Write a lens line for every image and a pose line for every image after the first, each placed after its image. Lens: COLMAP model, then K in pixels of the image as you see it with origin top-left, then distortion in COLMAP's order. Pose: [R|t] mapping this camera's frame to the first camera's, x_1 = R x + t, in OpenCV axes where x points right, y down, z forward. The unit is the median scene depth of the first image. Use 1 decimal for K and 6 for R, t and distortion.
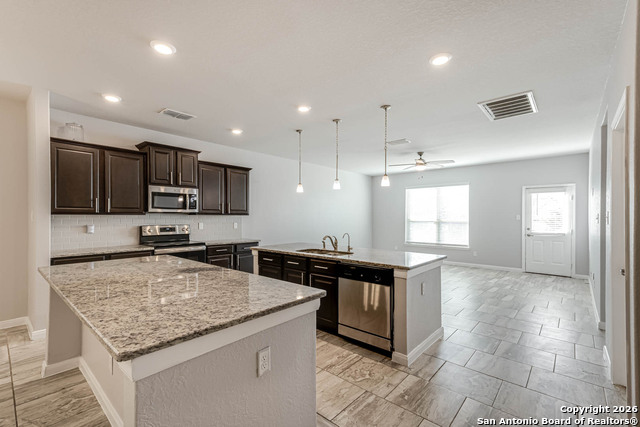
lens RADIAL K [[282.7, 0, 319.0], [0, 282.7, 216.7], [0, 0, 1]] dist [0.034152, 0.000714]
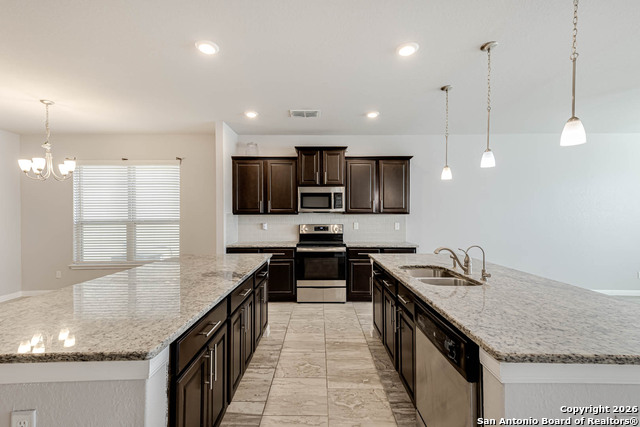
lens RADIAL K [[295.0, 0, 320.0], [0, 295.0, 213.5], [0, 0, 1]] dist [0.086629, 0.000107]
pose [[0.664716, -0.008515, -0.747047, 0.277862], [0.002266, 0.999953, -0.009382, 0.000660], [0.747093, 0.004544, 0.664705, 0.309200]]
